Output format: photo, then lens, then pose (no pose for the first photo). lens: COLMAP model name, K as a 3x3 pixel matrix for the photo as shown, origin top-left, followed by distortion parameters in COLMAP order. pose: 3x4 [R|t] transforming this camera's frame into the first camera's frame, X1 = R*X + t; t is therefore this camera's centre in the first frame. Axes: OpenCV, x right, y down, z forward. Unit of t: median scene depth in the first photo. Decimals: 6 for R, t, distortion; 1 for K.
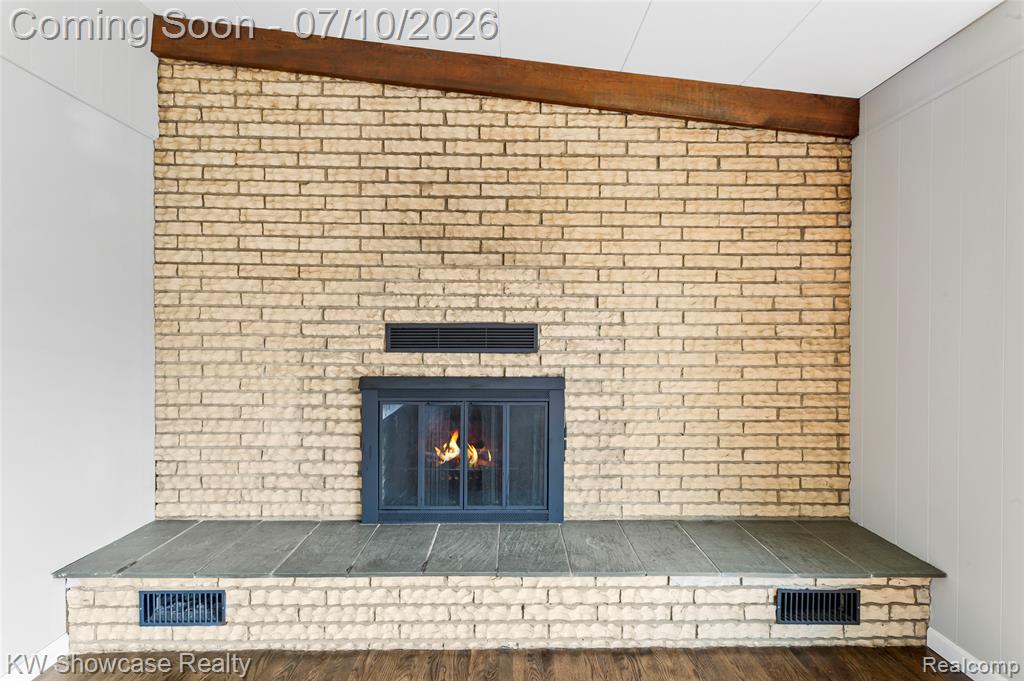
lens RADIAL K [[405.9, 0, 513.7], [0, 405.9, 333.5], [0, 0, 1]] dist [0.009968, 0.000037]
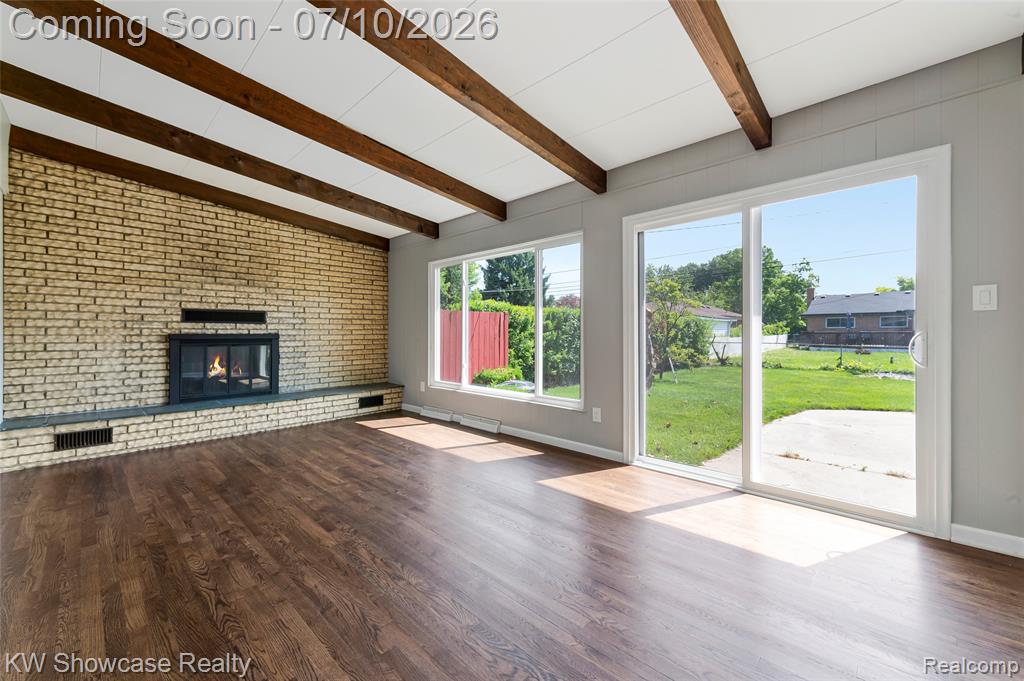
lens RADIAL K [[405.9, 0, 513.7], [0, 405.9, 333.5], [0, 0, 1]] dist [0.009968, 0.000037]
pose [[0.698236, -0.005800, 0.715844, -0.624907], [0.003754, 0.999983, 0.004440, 0.099481], [-0.715858, -0.000412, 0.698246, -1.668108]]
